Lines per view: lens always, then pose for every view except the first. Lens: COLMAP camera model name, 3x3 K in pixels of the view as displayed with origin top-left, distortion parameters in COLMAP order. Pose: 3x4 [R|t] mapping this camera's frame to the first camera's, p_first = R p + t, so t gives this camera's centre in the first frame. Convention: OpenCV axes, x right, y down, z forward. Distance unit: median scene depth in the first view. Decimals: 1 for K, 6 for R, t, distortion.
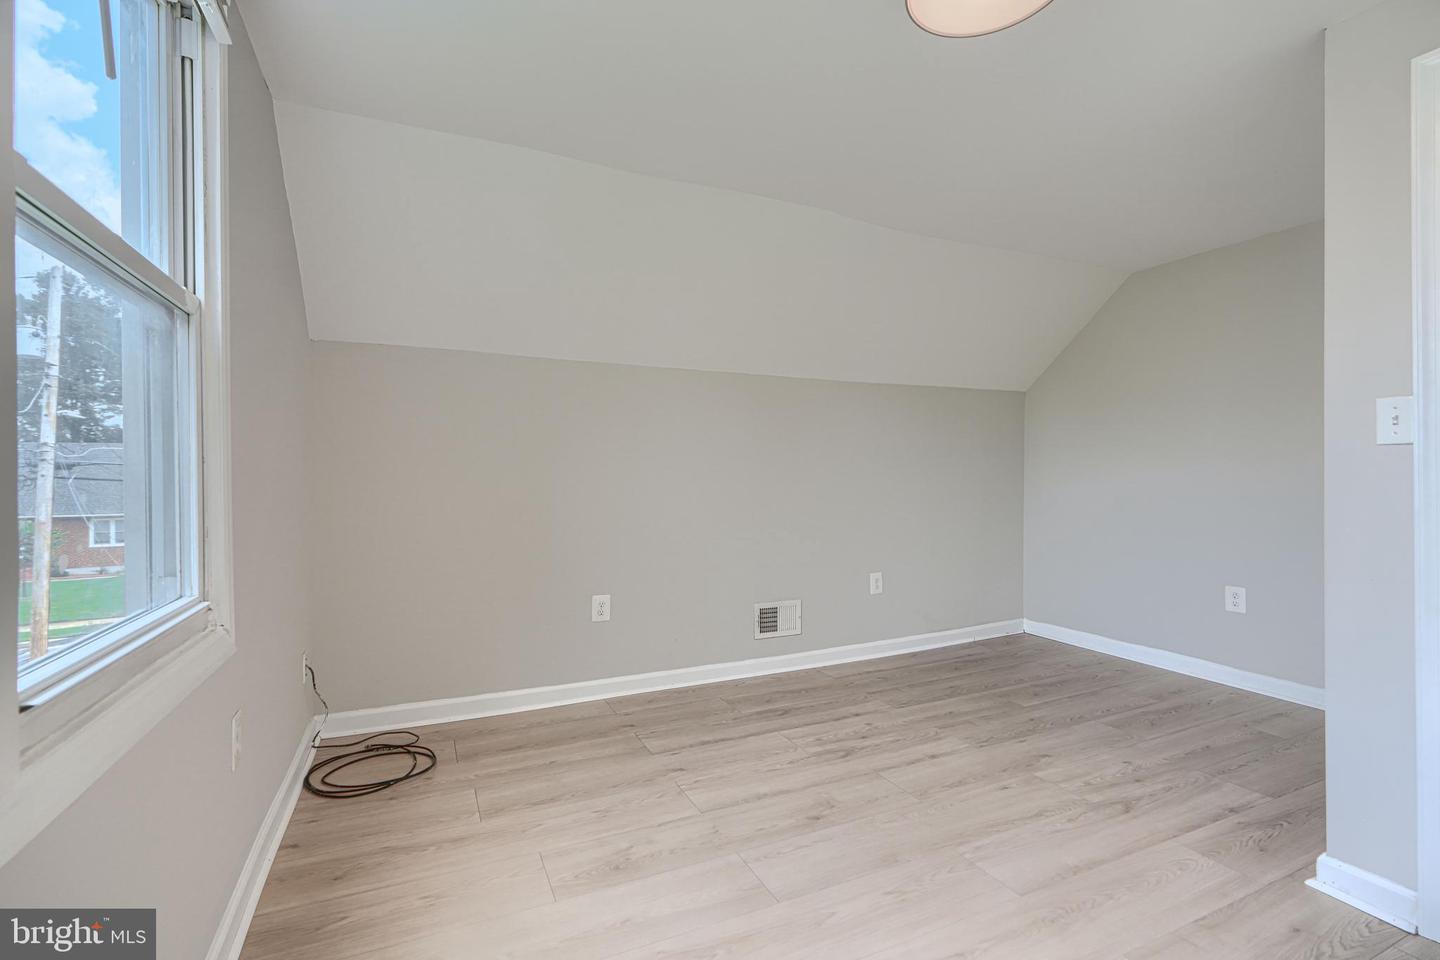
lens RADIAL K [[648.8, 0, 716.8], [0, 648.8, 480.1], [0, 0, 1]] dist [0.001124, -0.000210]
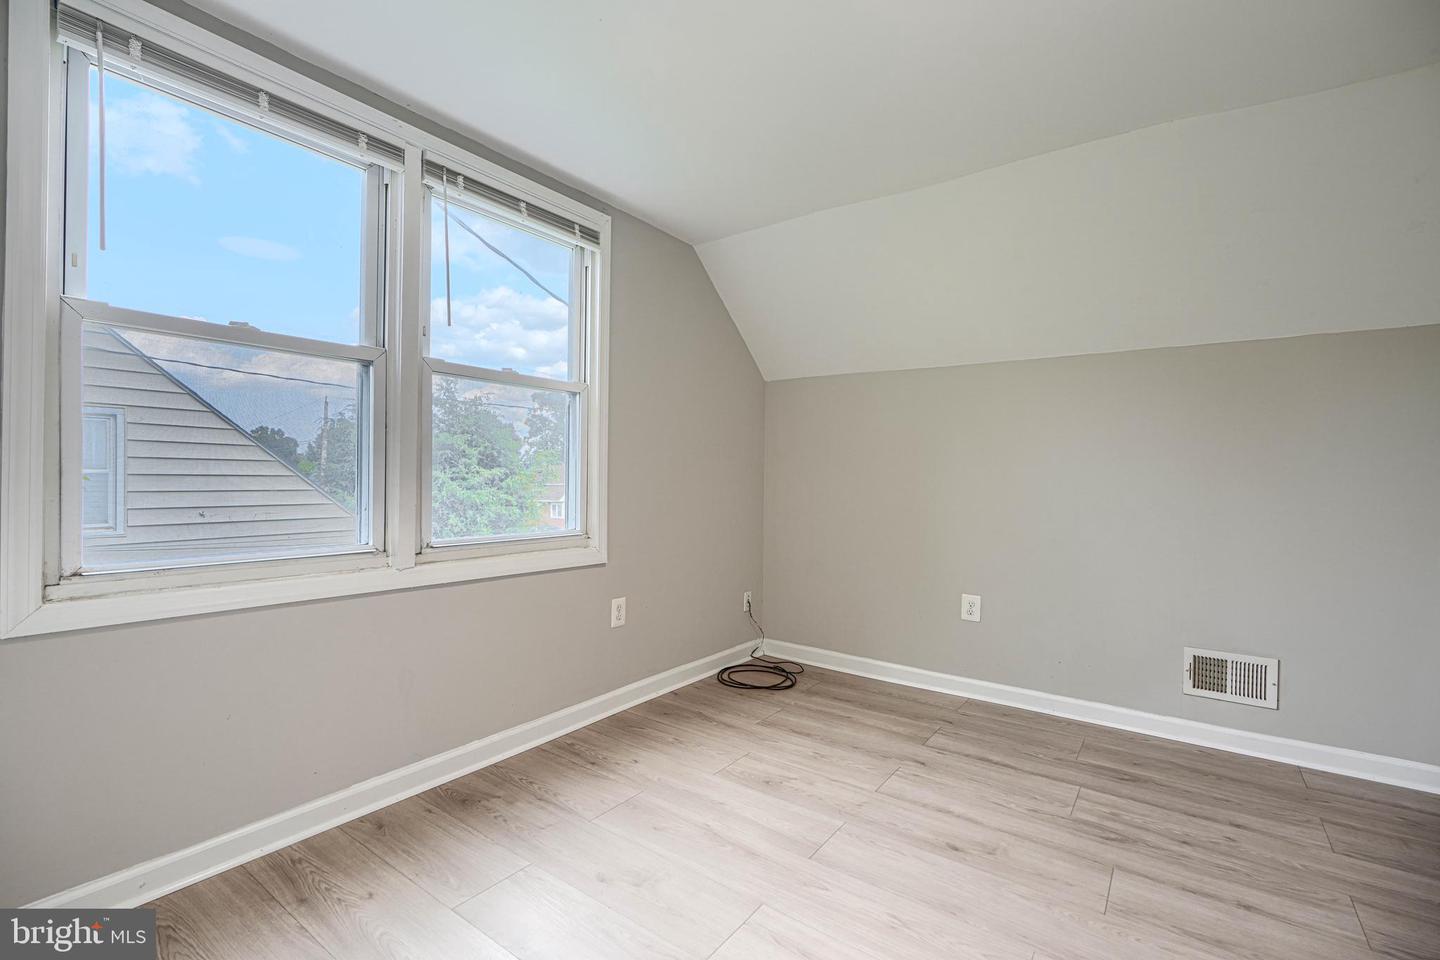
lens RADIAL K [[648.8, 0, 716.8], [0, 648.8, 480.1], [0, 0, 1]] dist [0.001124, -0.000210]
pose [[0.482441, 0.014048, -0.875816, 0.623031], [-0.017064, 0.999832, 0.006638, -0.001143], [0.875762, 0.011743, 0.482600, 0.201191]]
